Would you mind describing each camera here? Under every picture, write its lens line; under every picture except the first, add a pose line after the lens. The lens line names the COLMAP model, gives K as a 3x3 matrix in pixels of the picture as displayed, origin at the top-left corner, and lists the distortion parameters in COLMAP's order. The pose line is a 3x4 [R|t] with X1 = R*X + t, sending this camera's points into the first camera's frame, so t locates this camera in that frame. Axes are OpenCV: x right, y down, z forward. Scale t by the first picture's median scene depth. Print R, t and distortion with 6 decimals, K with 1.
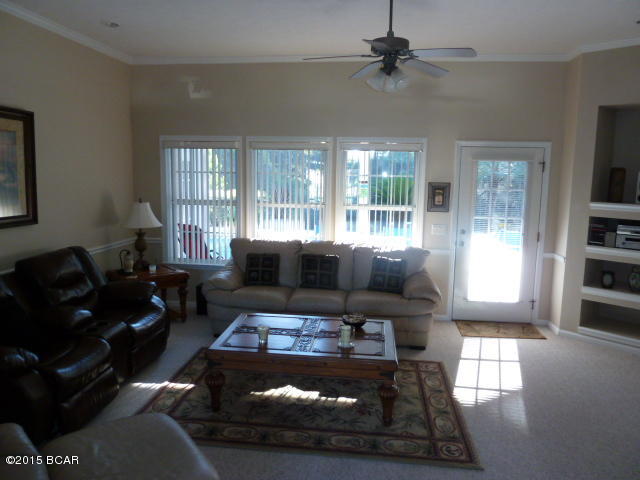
lens RADIAL K [[477.3, 0, 320.0], [0, 477.3, 240.0], [0, 0, 1]] dist [-0.034405, 0.002932]
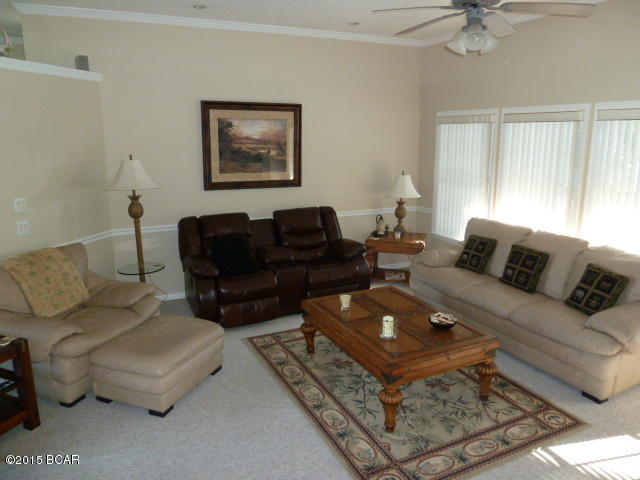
lens RADIAL K [[477.3, 0, 320.0], [0, 477.3, 240.0], [0, 0, 1]] dist [-0.034405, 0.002932]
pose [[0.539749, 0.163199, -0.825855, 0.600211], [-0.106768, 0.986377, 0.125141, -0.060731], [0.835028, 0.020630, 0.549820, 0.289758]]
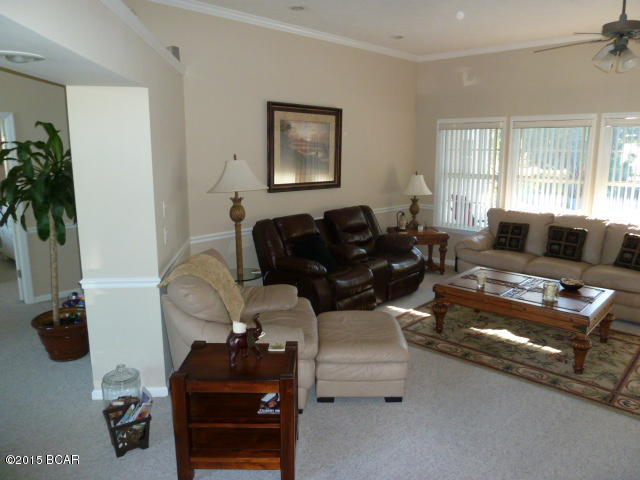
lens RADIAL K [[477.3, 0, 320.0], [0, 477.3, 240.0], [0, 0, 1]] dist [-0.034405, 0.002932]
pose [[0.805167, 0.094355, -0.585494, 0.213120], [-0.067538, 0.995428, 0.067541, 0.030771], [0.589190, -0.014839, 0.807859, -0.205636]]
